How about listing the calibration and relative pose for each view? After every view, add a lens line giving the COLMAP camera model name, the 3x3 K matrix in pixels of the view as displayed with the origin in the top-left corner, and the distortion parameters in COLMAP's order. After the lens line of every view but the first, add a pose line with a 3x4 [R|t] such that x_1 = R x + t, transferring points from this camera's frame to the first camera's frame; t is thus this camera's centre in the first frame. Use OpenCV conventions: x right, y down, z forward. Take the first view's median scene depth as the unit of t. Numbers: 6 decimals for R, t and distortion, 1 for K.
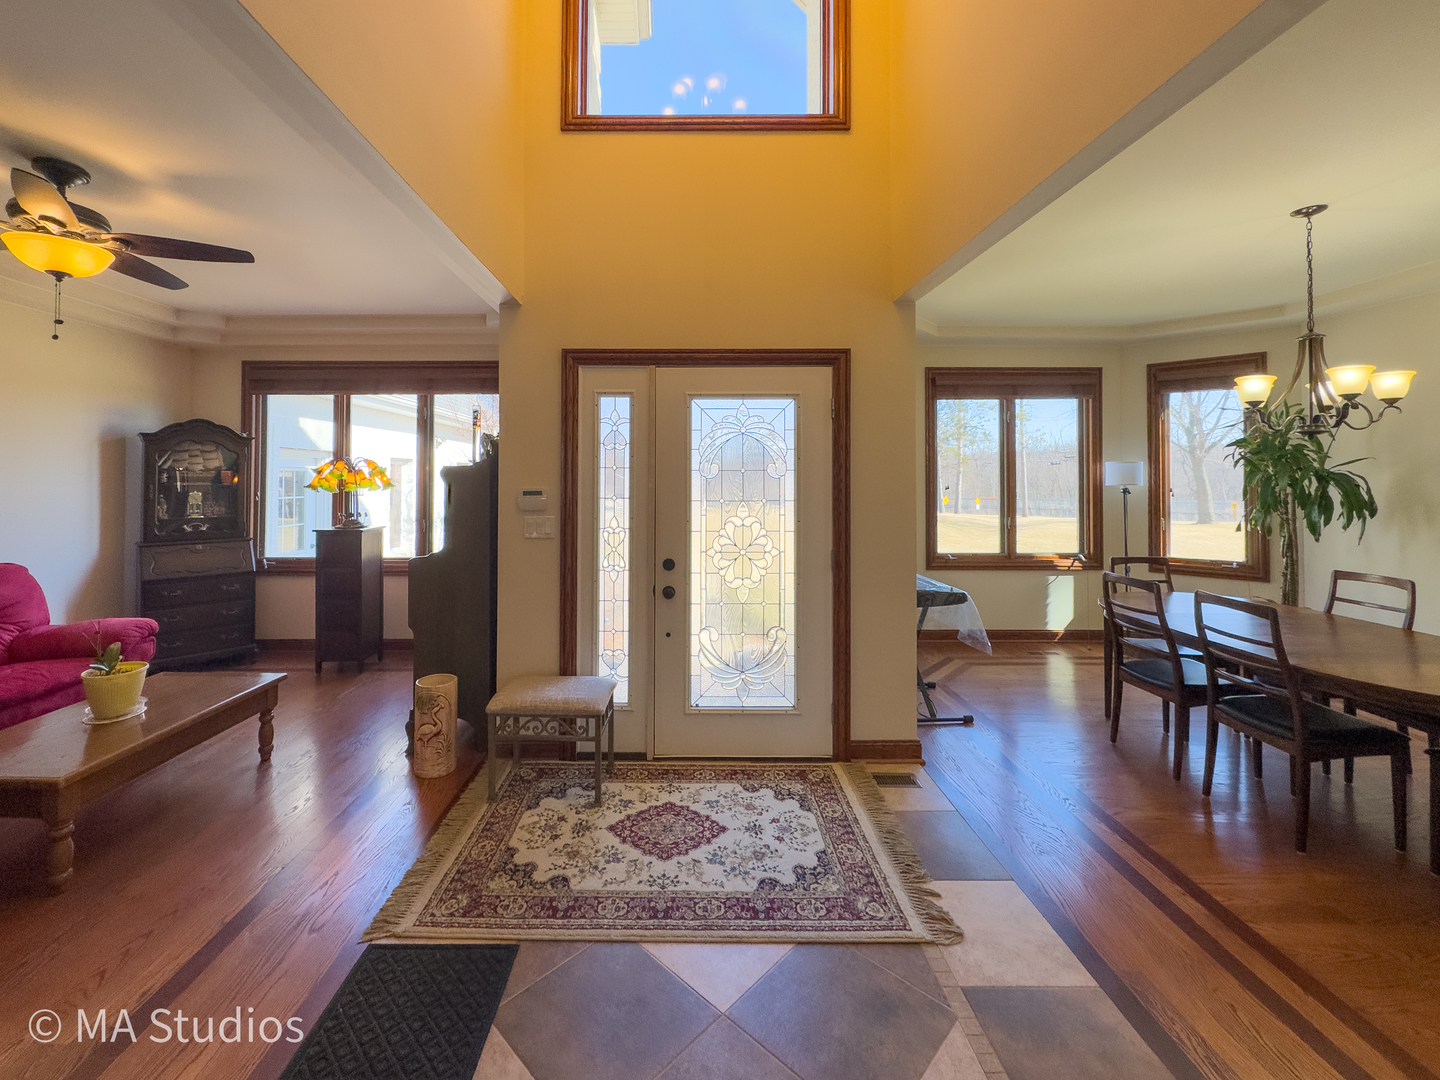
lens RADIAL K [[596.2, 0, 678.6], [0, 596.2, 469.9], [0, 0, 1]] dist [0.000417, -0.000551]
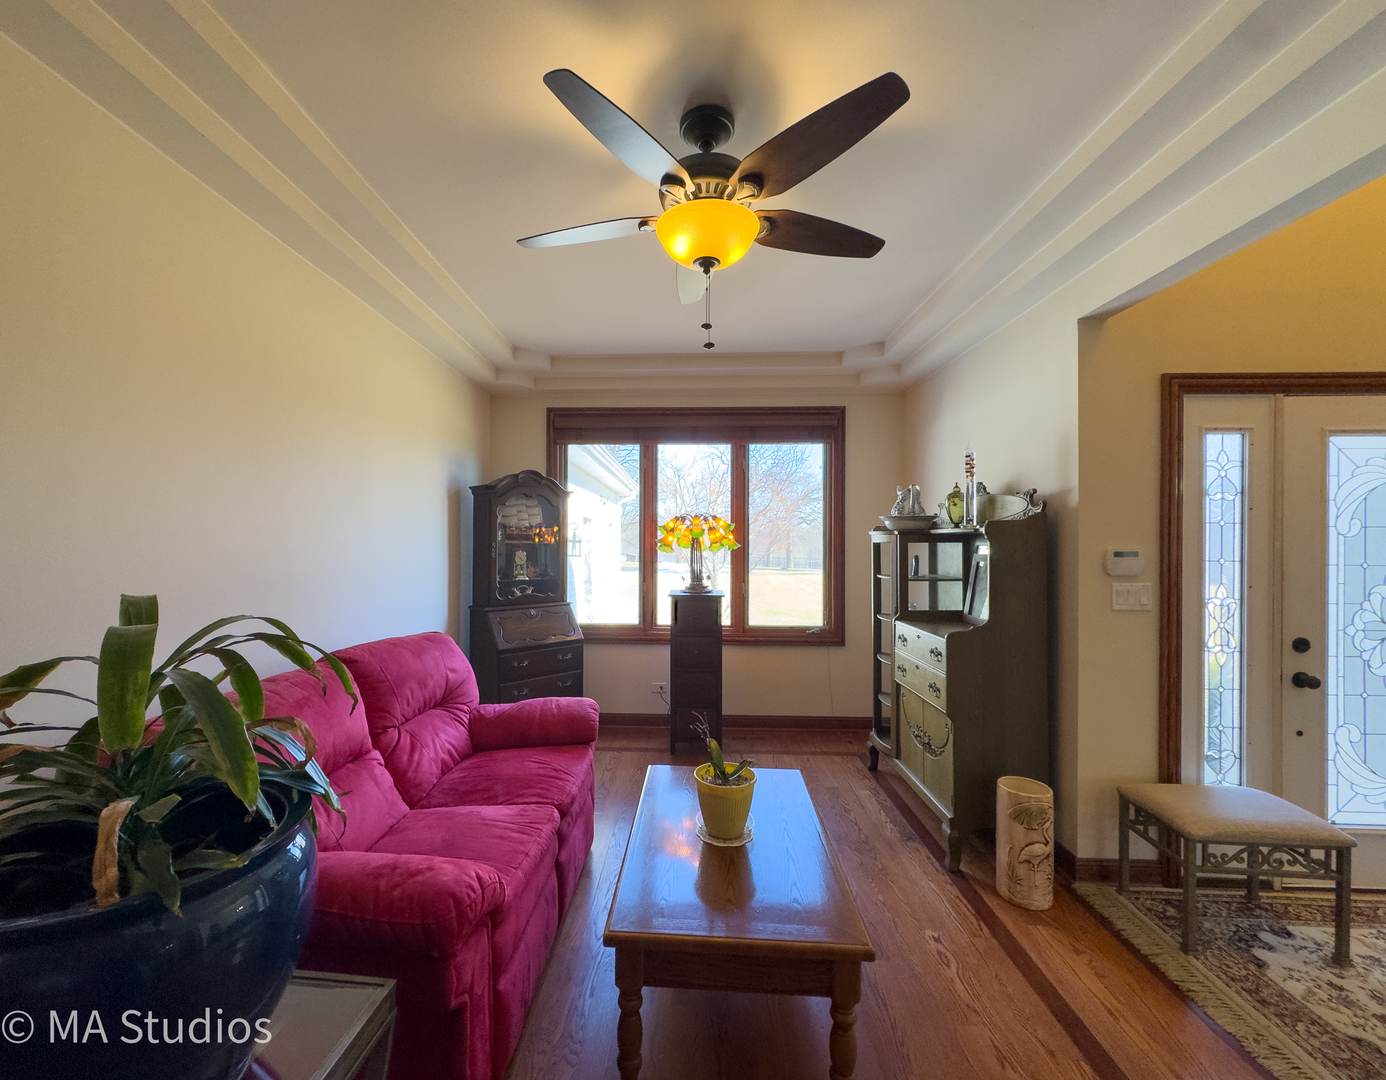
lens RADIAL K [[585.4, 0, 683.2], [0, 585.4, 540.5], [0, 0, 1]] dist [-0.000685, -0.000649]
pose [[0.999046, 0.005748, -0.043286, -0.575742], [-0.005247, 0.999918, 0.011661, 0.010618], [0.043349, -0.011423, 0.998995, 0.136466]]
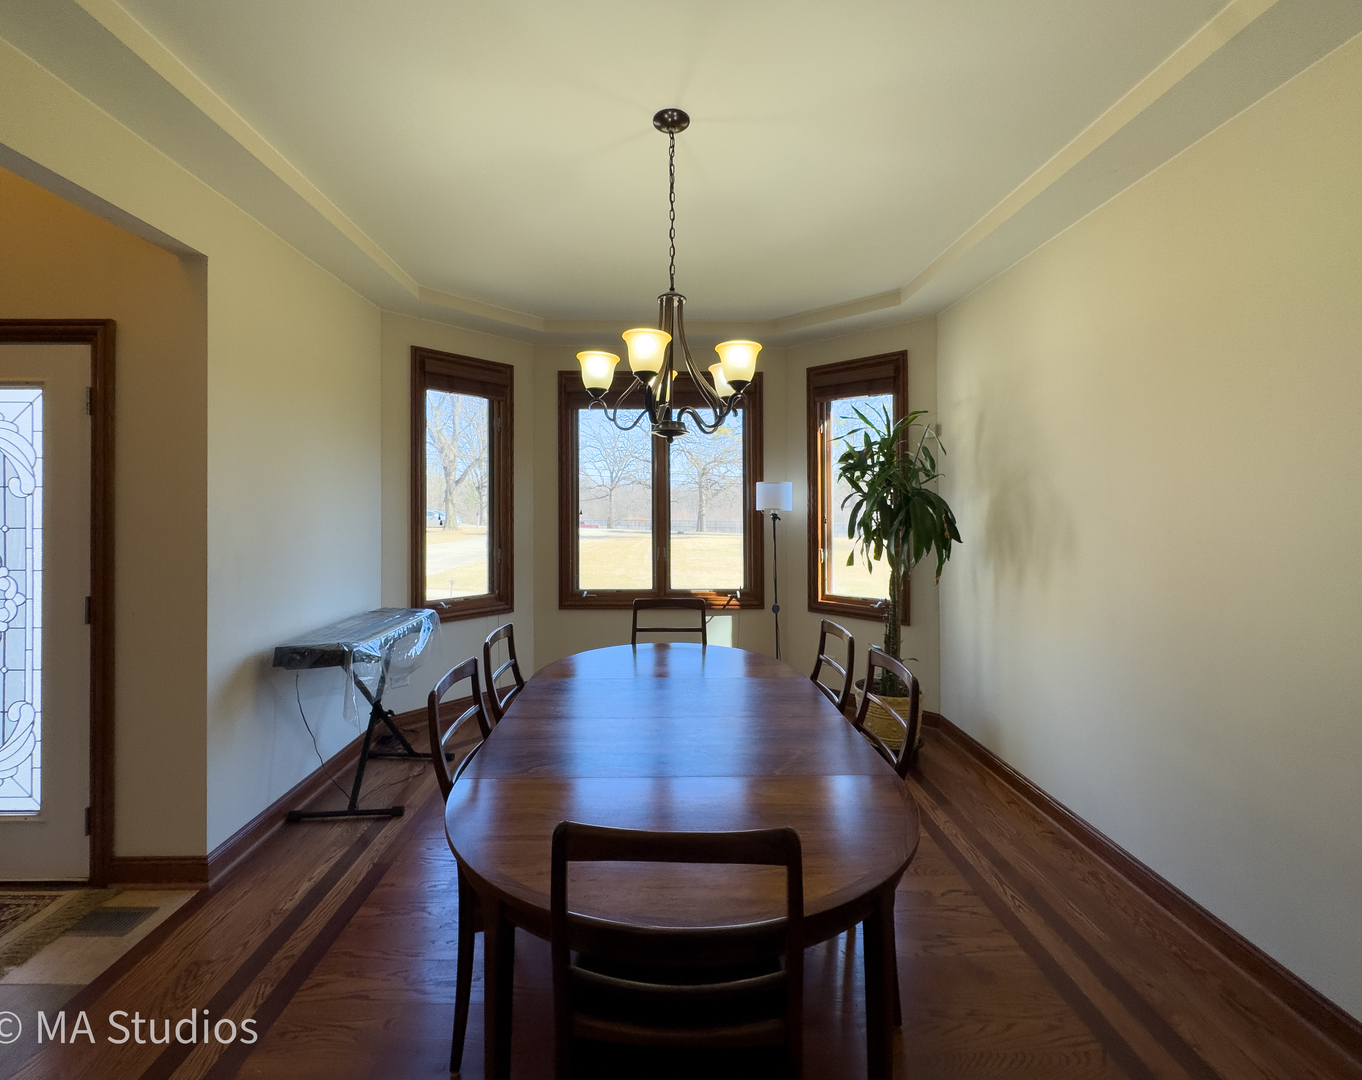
lens RADIAL K [[597.5, 0, 625.9], [0, 597.5, 501.8], [0, 0, 1]] dist [0.000823, 0.001151]
pose [[0.999879, 0.000779, 0.015514, 0.595077], [-0.000912, 0.999963, 0.008572, 0.008062], [-0.015507, -0.008585, 0.999843, 0.172296]]
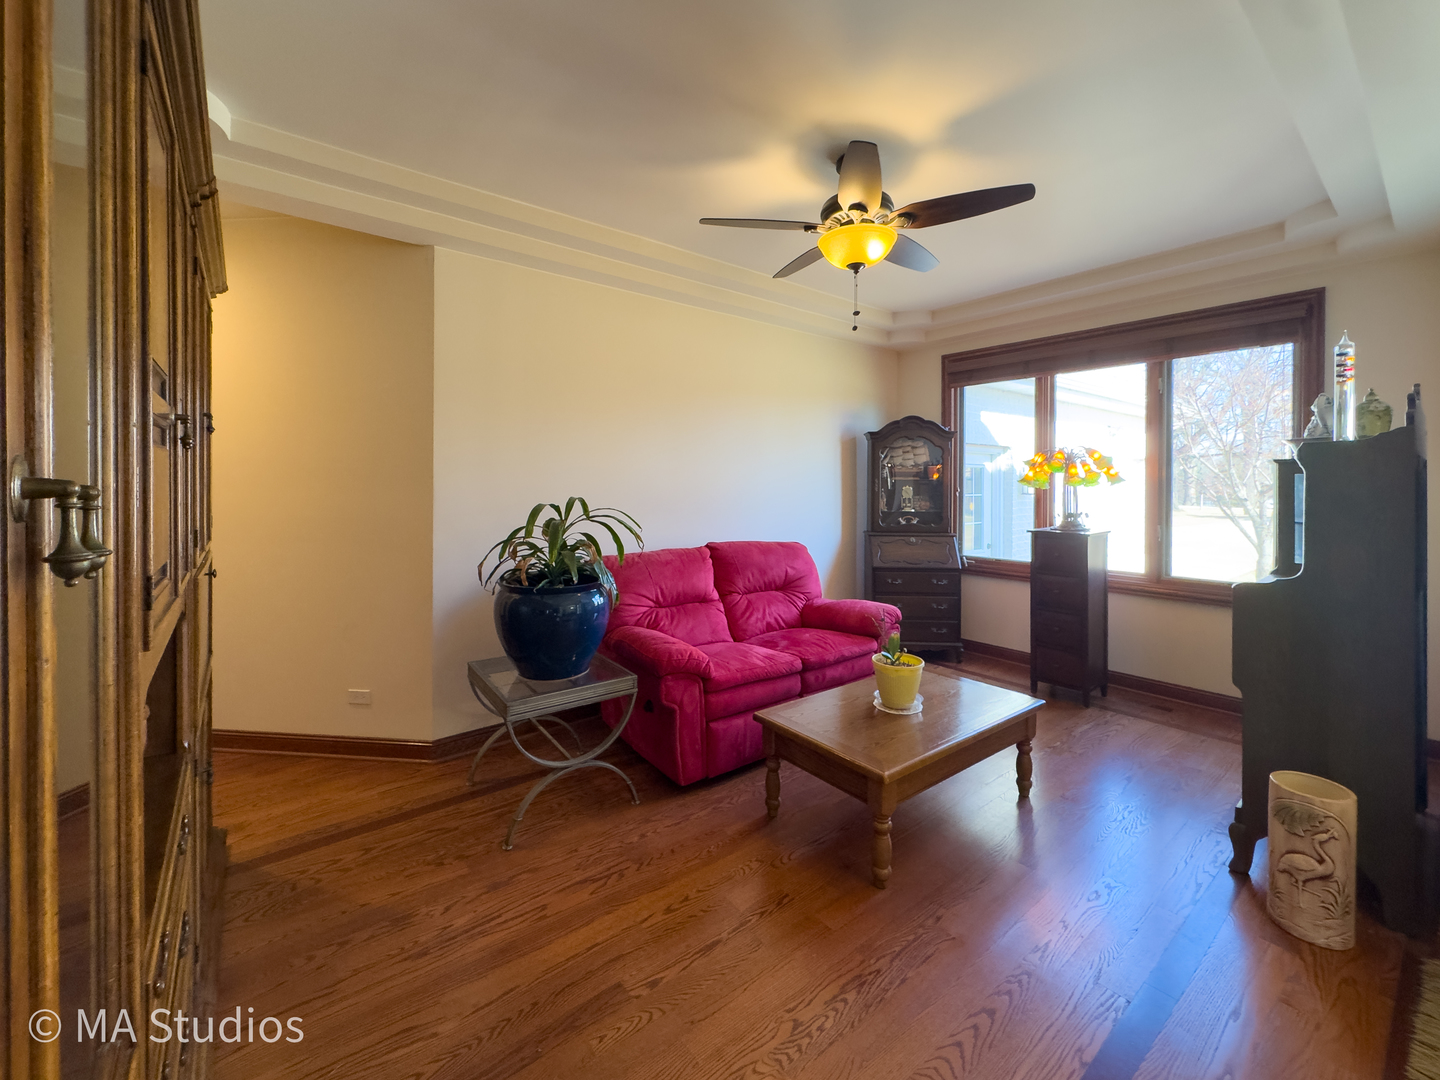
lens RADIAL K [[596.2, 0, 709.1], [0, 596.2, 485.7], [0, 0, 1]] dist [0.000417, -0.000551]
pose [[0.615247, 0.005256, -0.788317, -0.219807], [0.011771, 0.999805, 0.015853, 0.016464], [0.788247, -0.019033, 0.615065, 0.092939]]
